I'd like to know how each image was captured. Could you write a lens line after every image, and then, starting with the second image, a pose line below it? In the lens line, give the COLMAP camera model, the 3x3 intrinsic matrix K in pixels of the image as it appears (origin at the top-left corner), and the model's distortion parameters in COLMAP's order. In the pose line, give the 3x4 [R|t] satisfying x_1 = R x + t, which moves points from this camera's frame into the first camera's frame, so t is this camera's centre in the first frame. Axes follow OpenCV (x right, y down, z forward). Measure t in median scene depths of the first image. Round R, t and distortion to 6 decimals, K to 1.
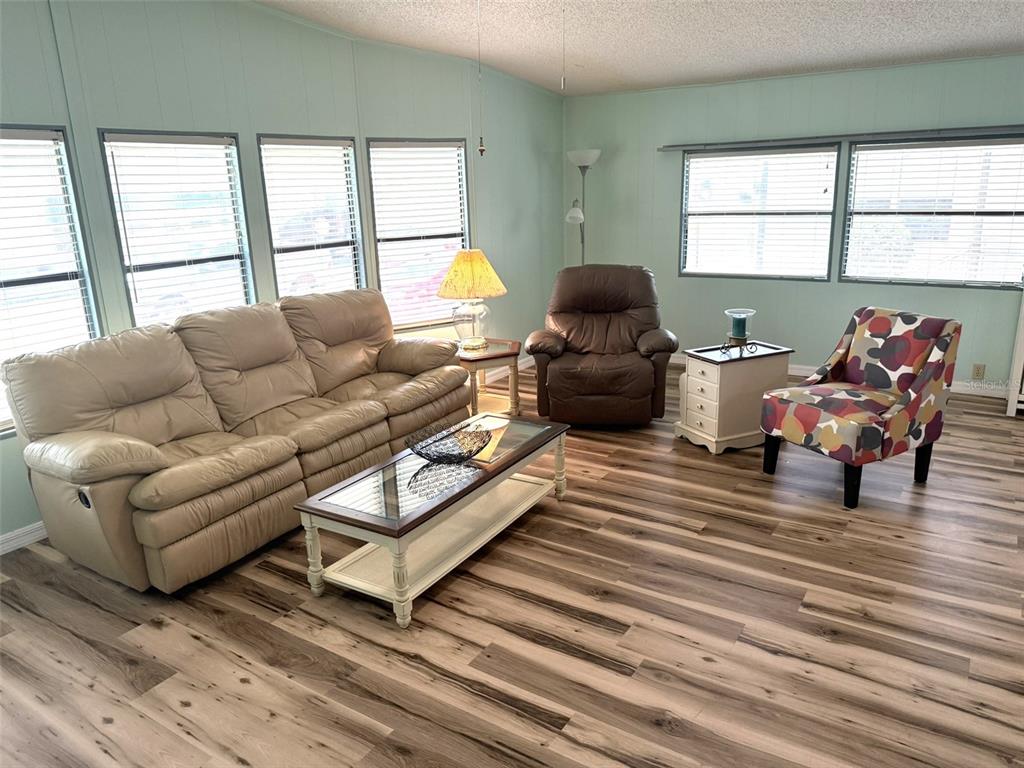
lens RADIAL K [[721.1, 0, 508.2], [0, 721.1, 381.0], [0, 0, 1]] dist [0.004998, -0.004330]
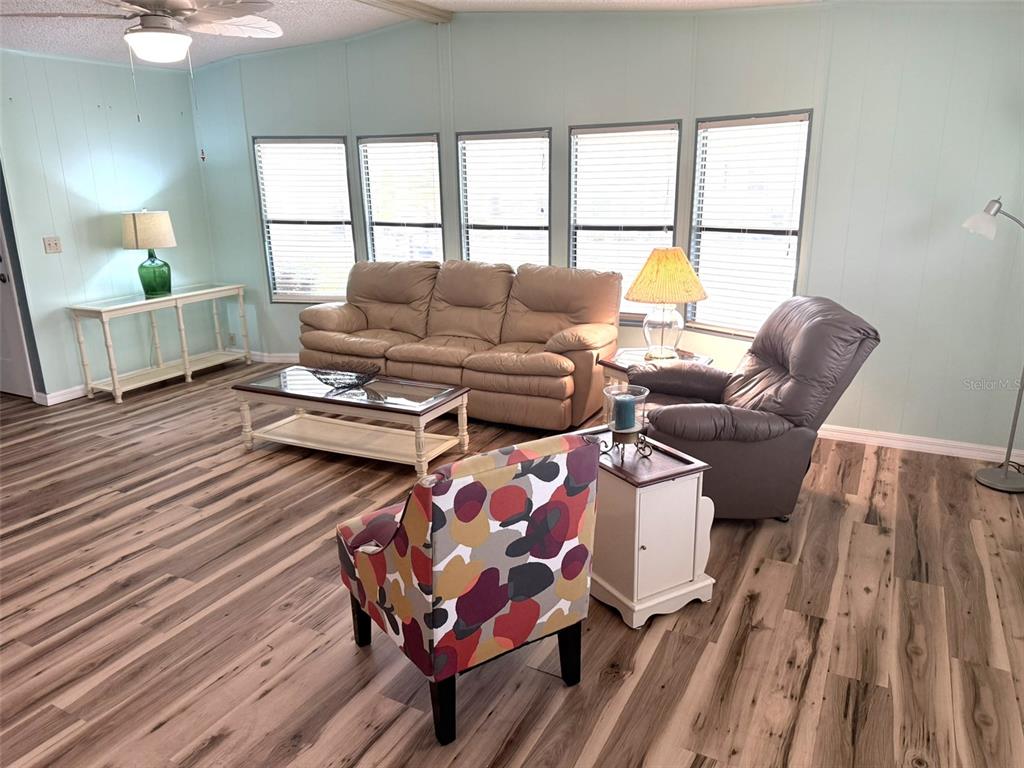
lens RADIAL K [[721.1, 0, 508.2], [0, 721.1, 381.0], [0, 0, 1]] dist [0.004998, -0.004330]
pose [[0.102893, 0.298236, -0.948930, 1.045711], [-0.251318, 0.930836, 0.265298, -0.282131], [0.962420, 0.211186, 0.170729, 0.922039]]
